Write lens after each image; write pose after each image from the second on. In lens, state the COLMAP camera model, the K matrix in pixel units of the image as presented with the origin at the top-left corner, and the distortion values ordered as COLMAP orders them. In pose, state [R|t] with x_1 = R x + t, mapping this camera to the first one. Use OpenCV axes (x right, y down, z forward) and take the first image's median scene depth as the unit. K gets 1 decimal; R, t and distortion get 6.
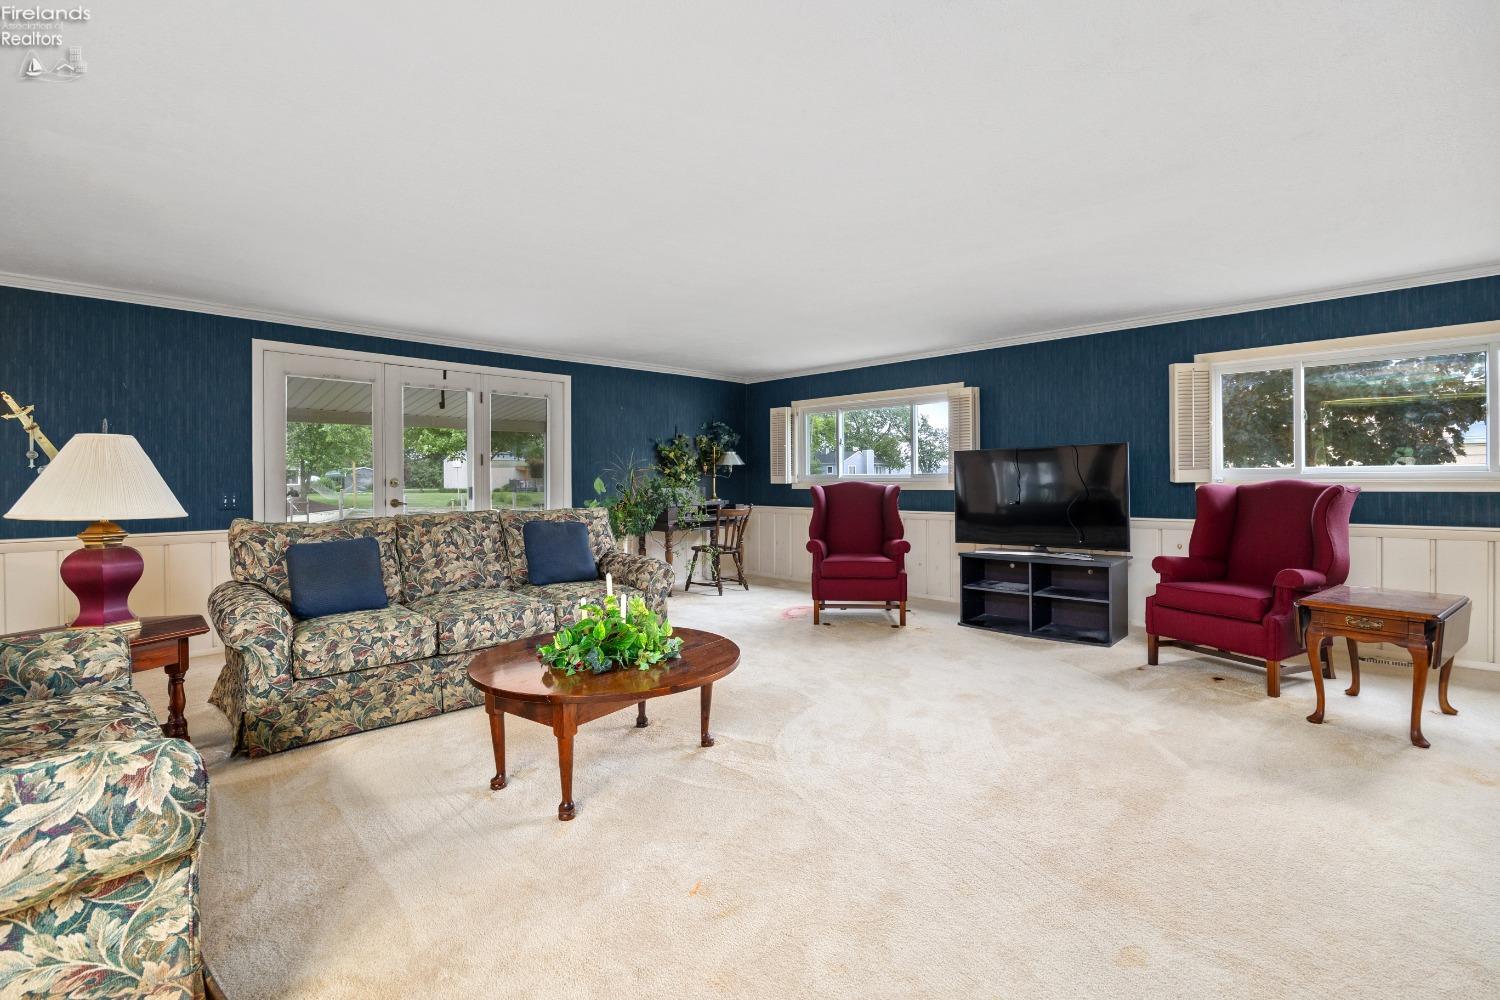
lens RADIAL K [[666.4, 0, 743.4], [0, 666.4, 478.2], [0, 0, 1]] dist [-0.035882, 0.000187]
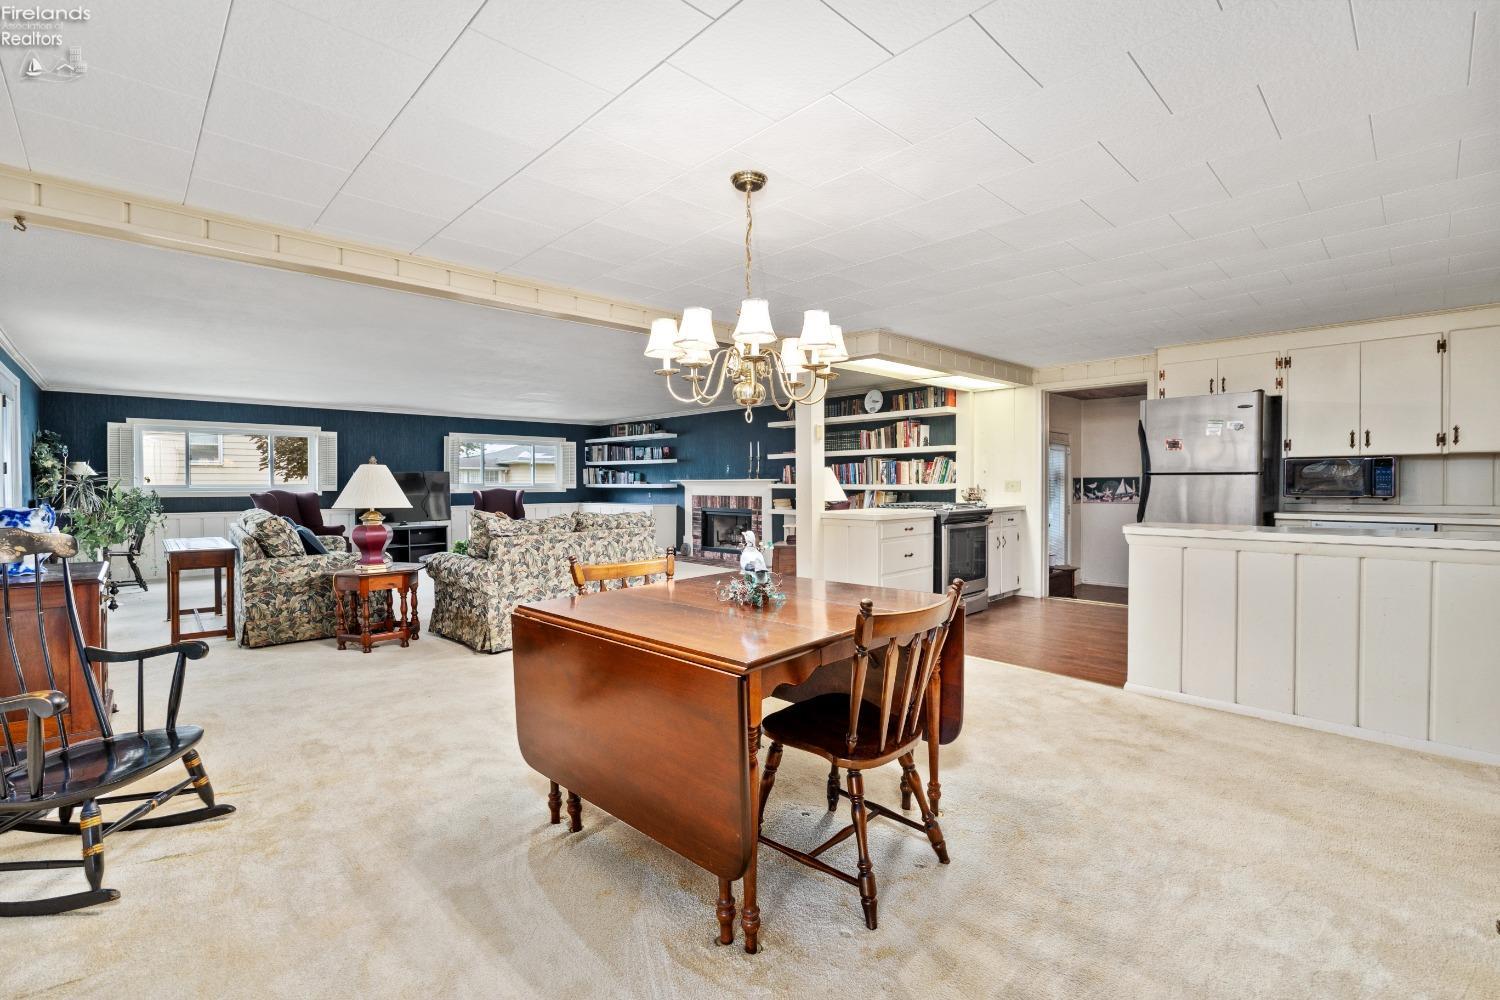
lens RADIAL K [[665.6, 0, 748.0], [0, 665.6, 496.8], [0, 0, 1]] dist [-0.021746, 0.001894]
pose [[0.021306, -0.011912, 0.999702, -1.584571], [0.000426, 0.999929, 0.011905, 0.001708], [-0.999773, 0.000172, 0.021310, -0.070991]]
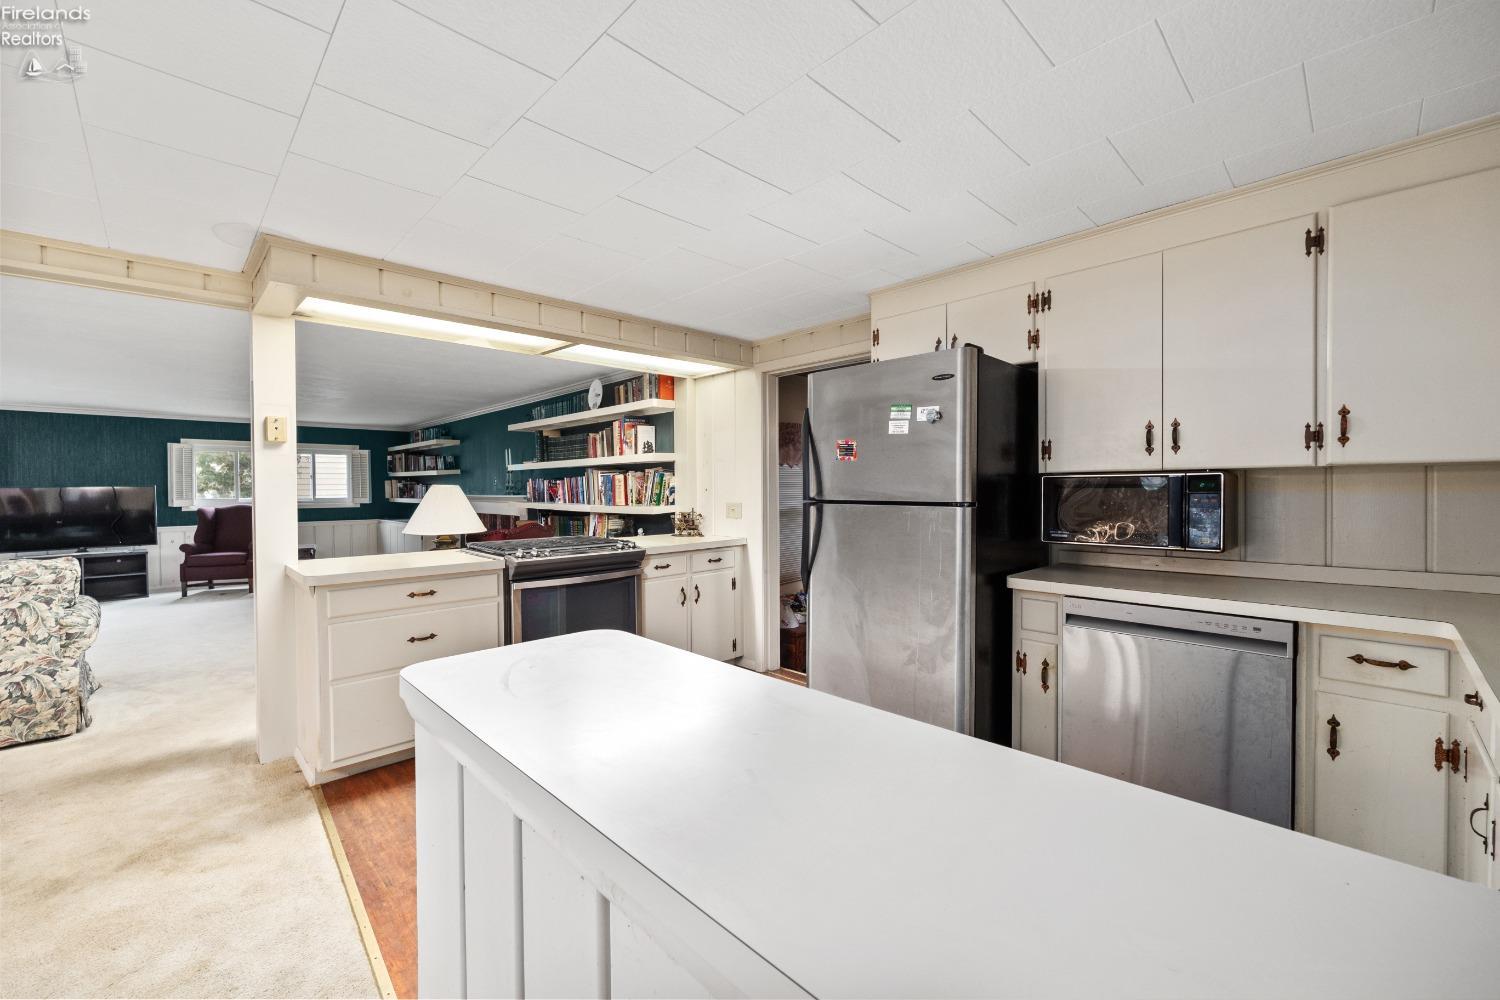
lens RADIAL K [[602.5, 0, 750.0], [0, 602.5, 500.0], [0, 0, 1]] dist [-0.001082, -0.000130]
pose [[0.008592, -0.009100, 0.999922, -1.046316], [0.000337, 0.999959, 0.009098, -0.029254], [-0.999963, 0.000259, 0.008595, -0.661786]]
